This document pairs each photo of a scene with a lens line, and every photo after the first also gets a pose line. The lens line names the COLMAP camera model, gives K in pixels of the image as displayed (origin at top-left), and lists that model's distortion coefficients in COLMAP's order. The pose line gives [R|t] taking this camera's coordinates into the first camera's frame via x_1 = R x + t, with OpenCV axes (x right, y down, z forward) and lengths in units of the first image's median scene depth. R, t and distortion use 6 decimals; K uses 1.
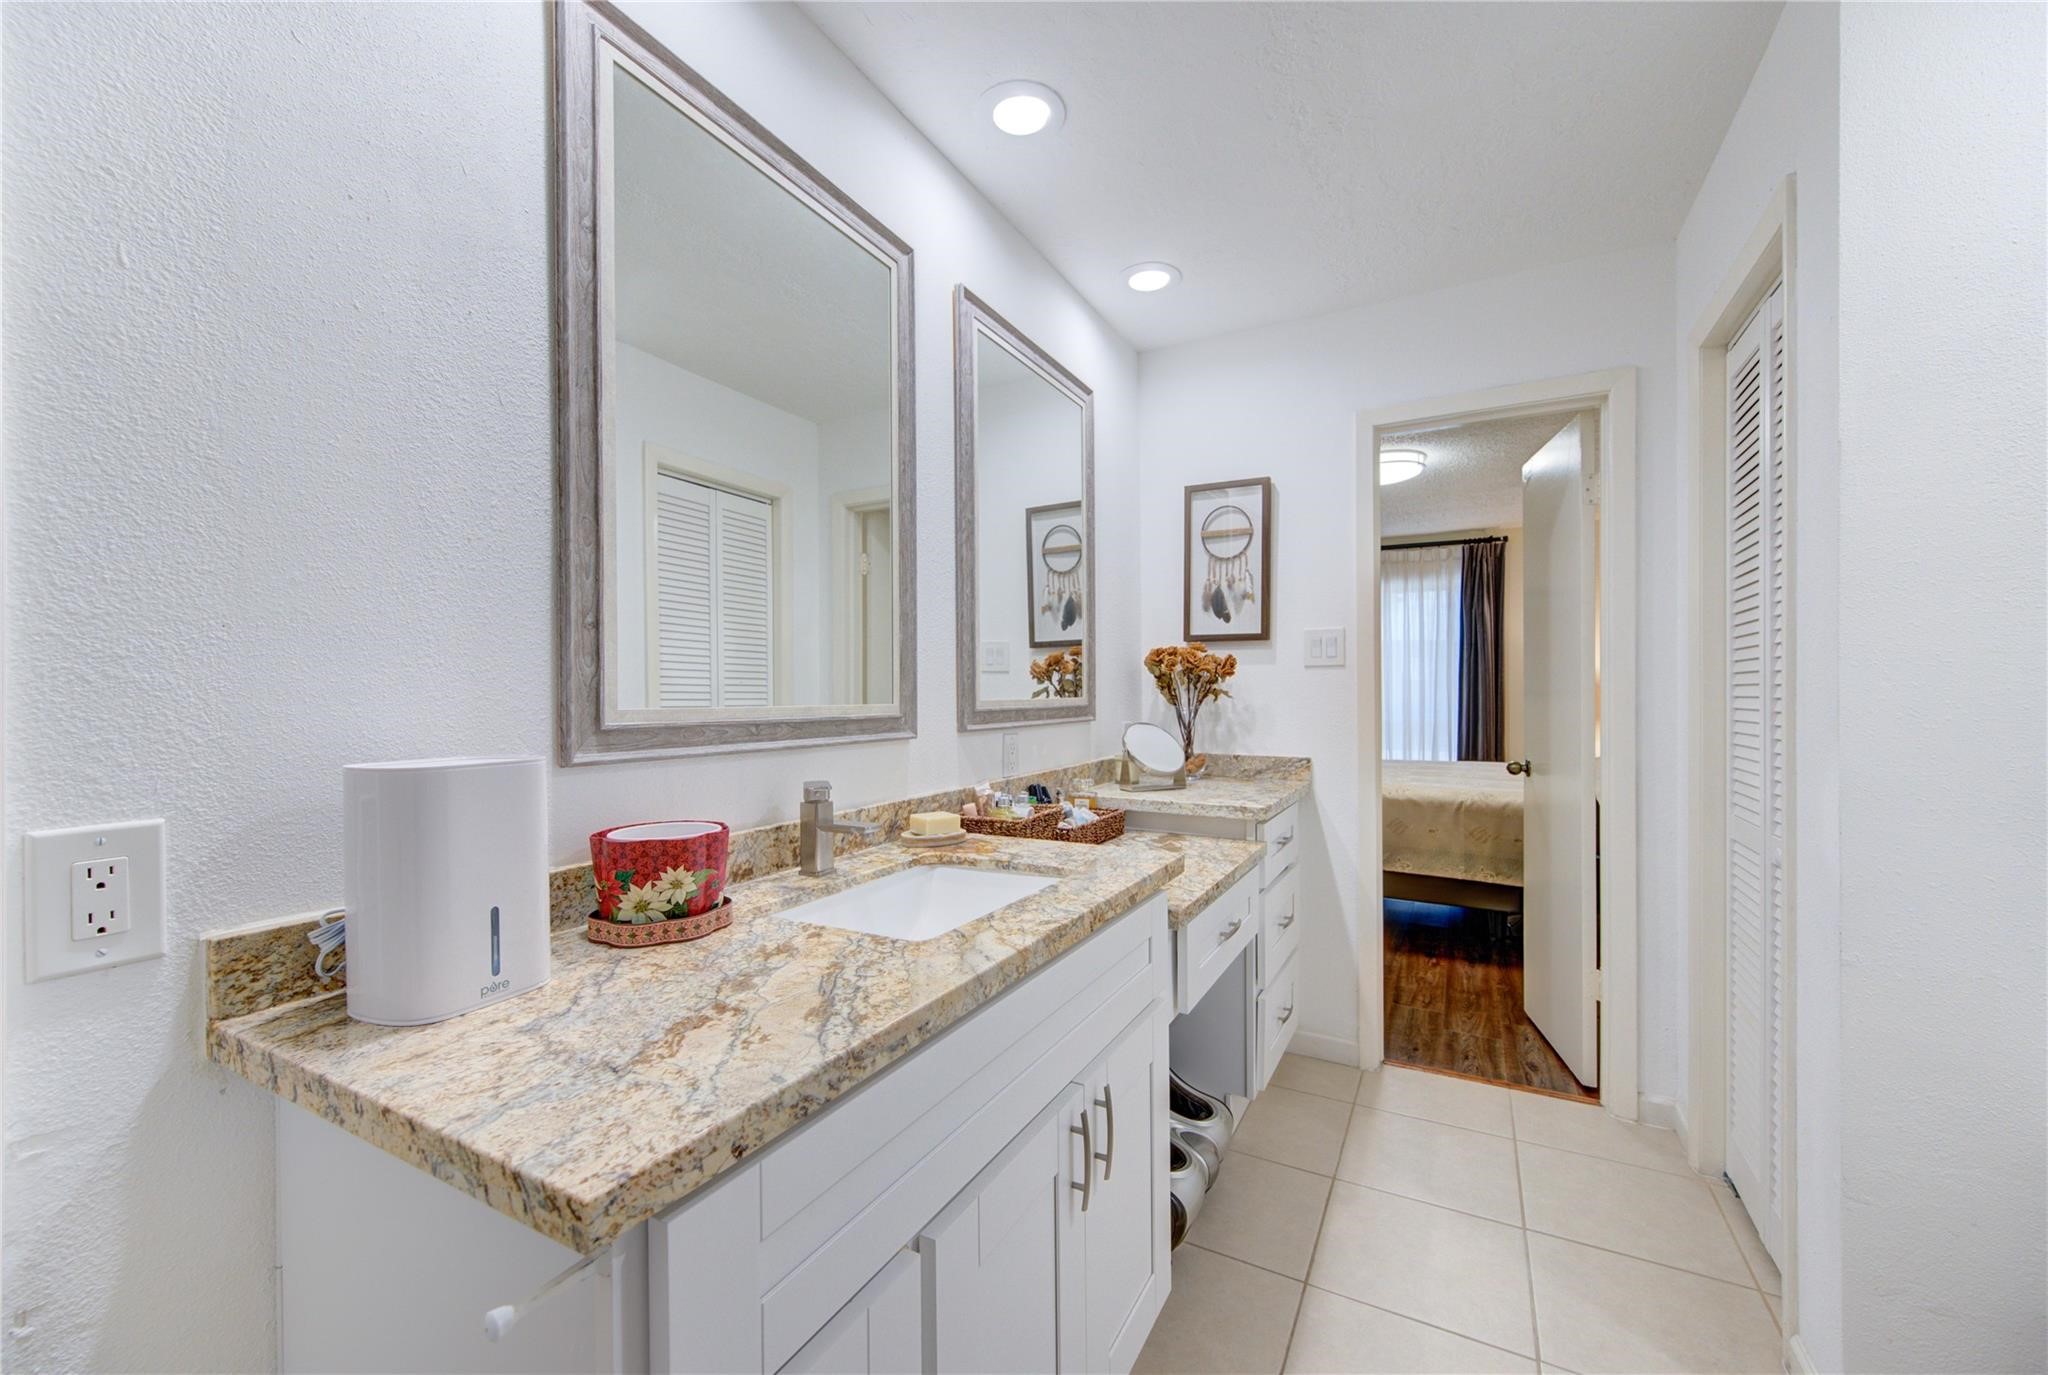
lens RADIAL K [[800.1, 0, 1028.9], [0, 800.1, 699.4], [0, 0, 1]] dist [0.005358, -0.000268]
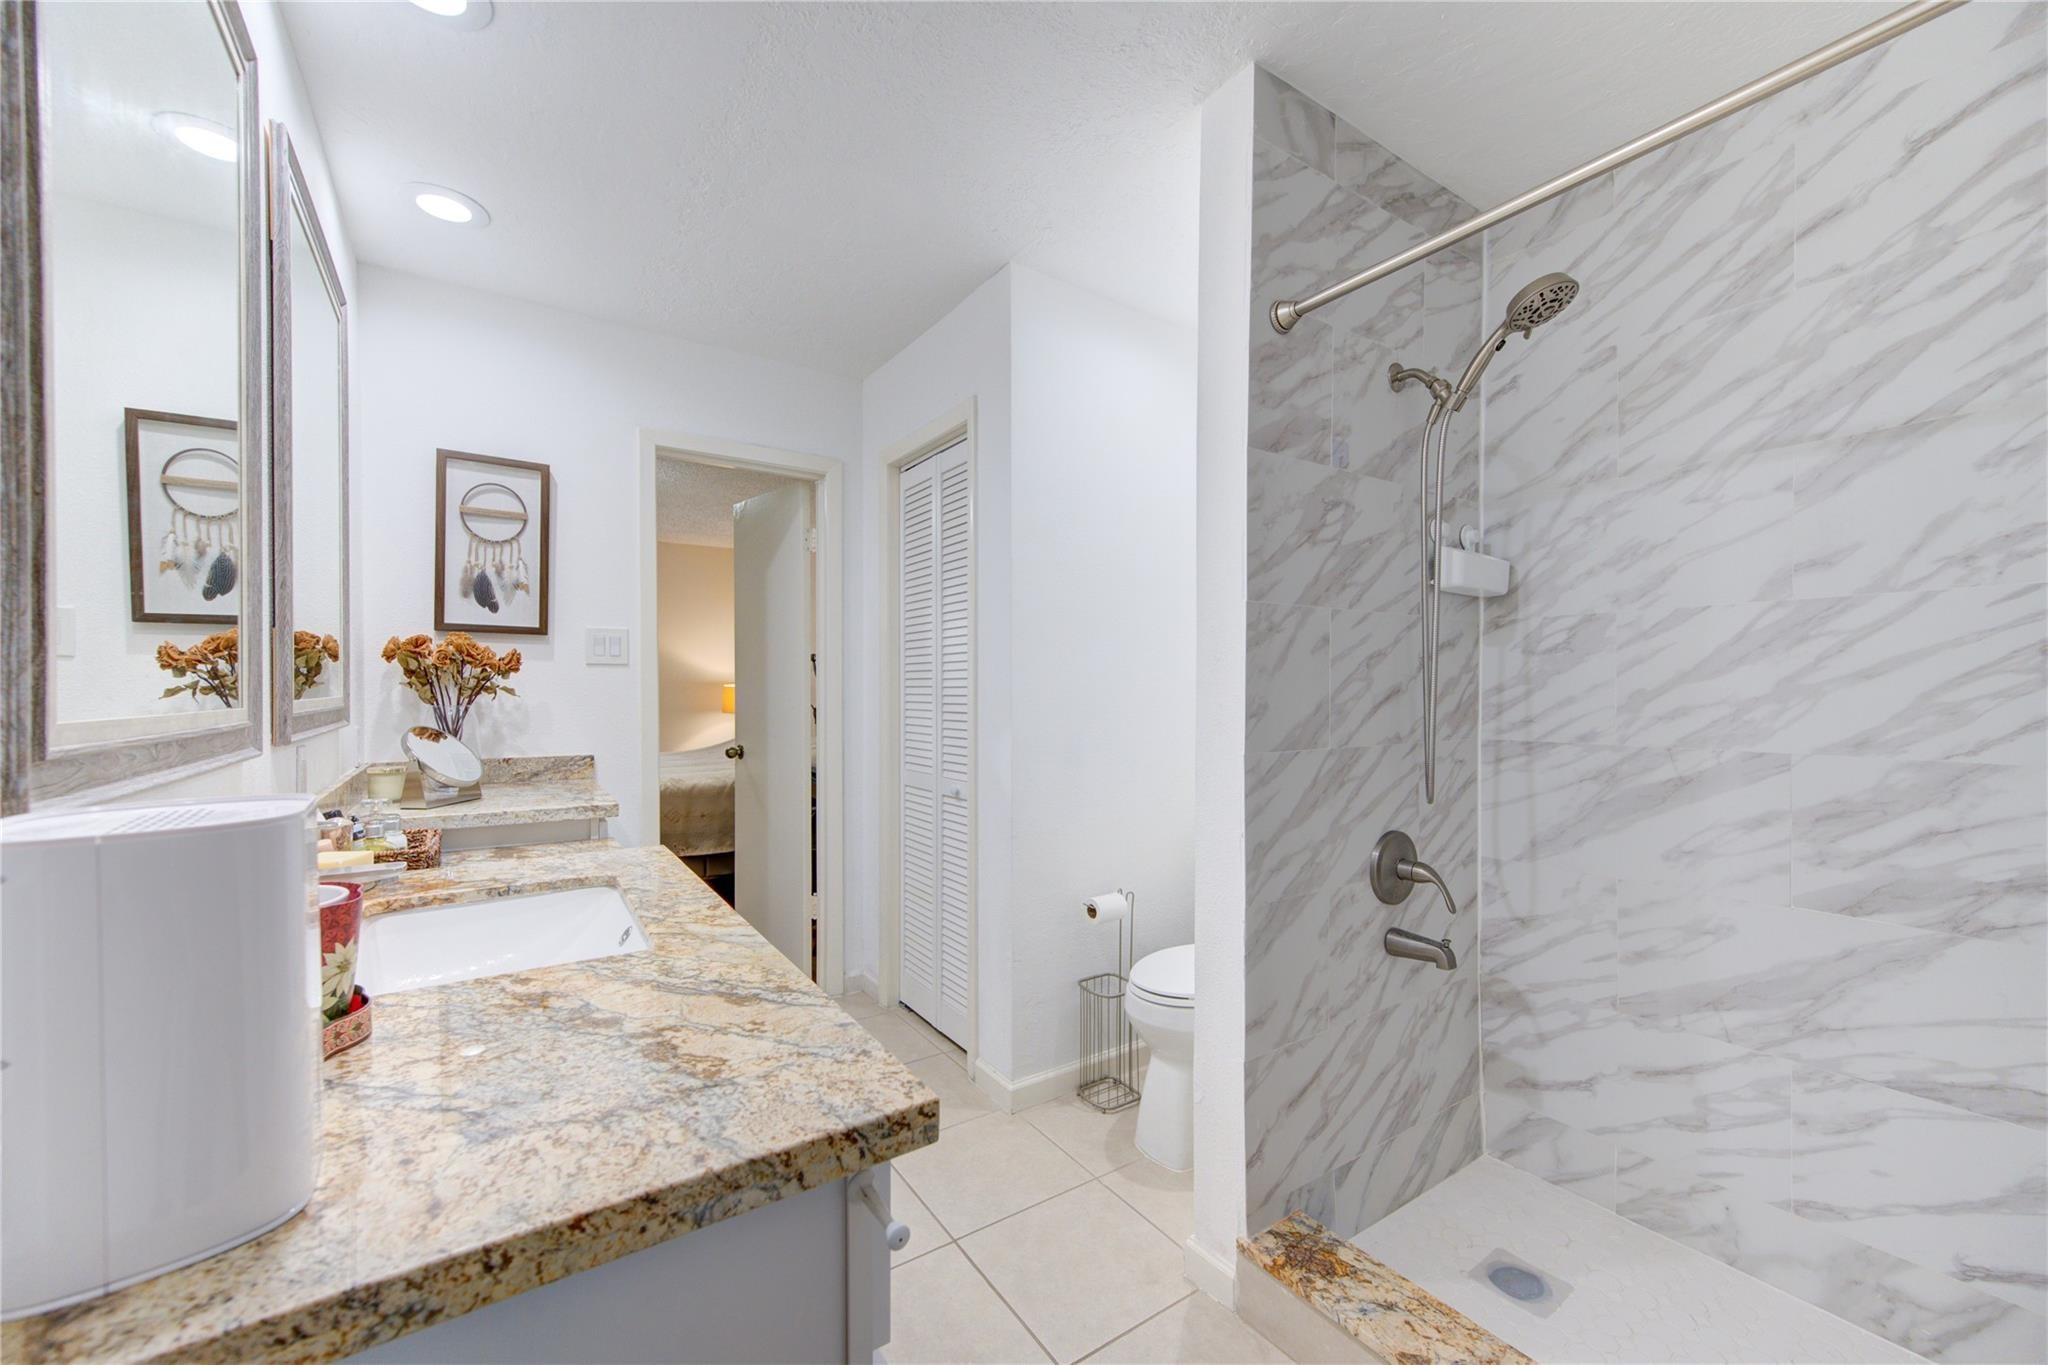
lens RADIAL K [[796.7, 0, 1028.1], [0, 796.7, 693.5], [0, 0, 1]] dist [0.001175, -0.000392]
pose [[0.462347, -0.001943, 0.886697, -0.609431], [0.004296, 0.999991, -0.000049, -0.004771], [-0.886689, 0.003832, 0.462351, 0.110669]]
